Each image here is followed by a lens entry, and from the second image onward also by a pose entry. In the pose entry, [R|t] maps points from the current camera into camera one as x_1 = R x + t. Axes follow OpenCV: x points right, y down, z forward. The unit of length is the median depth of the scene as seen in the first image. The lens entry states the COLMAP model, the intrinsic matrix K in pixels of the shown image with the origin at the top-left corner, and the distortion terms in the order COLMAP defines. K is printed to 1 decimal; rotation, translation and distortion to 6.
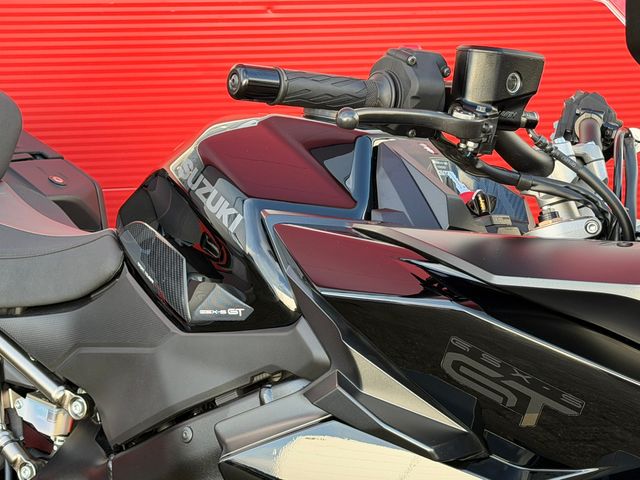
lens RADIAL K [[1426.1, 0, 328.9], [0, 1426.1, 270.0], [0, 0, 1]] dist [0.139567, 0.000000]
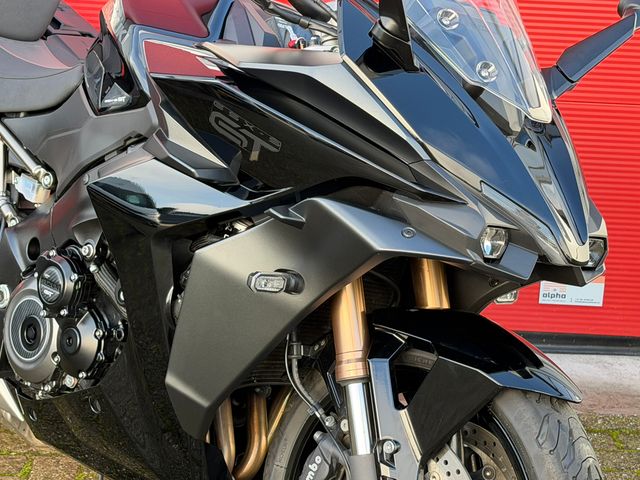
lens RADIAL K [[1426.1, 0, 333.6], [0, 1426.1, 252.8], [0, 0, 1]] dist [0.139567, 0.000000]
pose [[0.981299, 0.095054, -0.167385, 0.367714], [-0.099332, 0.994903, -0.017354, 0.169132], [0.164882, 0.033656, 0.985739, -0.391572]]
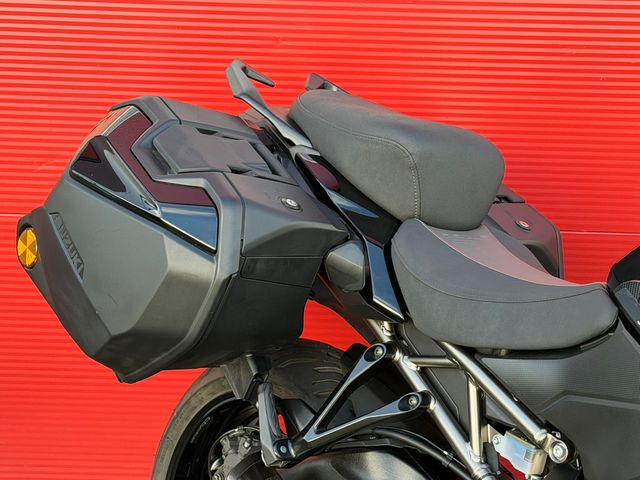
lens RADIAL K [[1426.1, 0, 319.6], [0, 1426.1, 258.1], [0, 0, 1]] dist [0.139567, 0.000000]
pose [[0.967967, 0.082308, -0.237204, -0.109500], [-0.087258, 0.996131, -0.010427, -0.018930], [0.235428, 0.030791, 0.971404, -0.063790]]
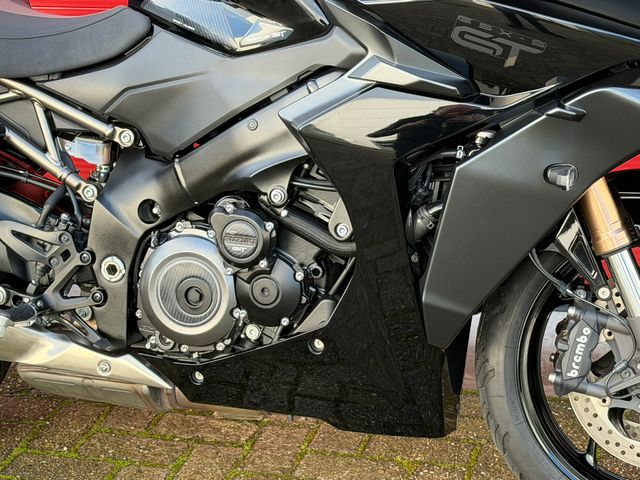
lens RADIAL K [[1426.1, 0, 319.1], [0, 1426.1, 242.3], [0, 0, 1]] dist [0.139567, 0.000000]
pose [[0.950646, -0.148938, 0.272193, -0.393023], [0.129068, 0.987579, 0.089607, 0.098042], [-0.282158, -0.050053, 0.958061, -0.362599]]
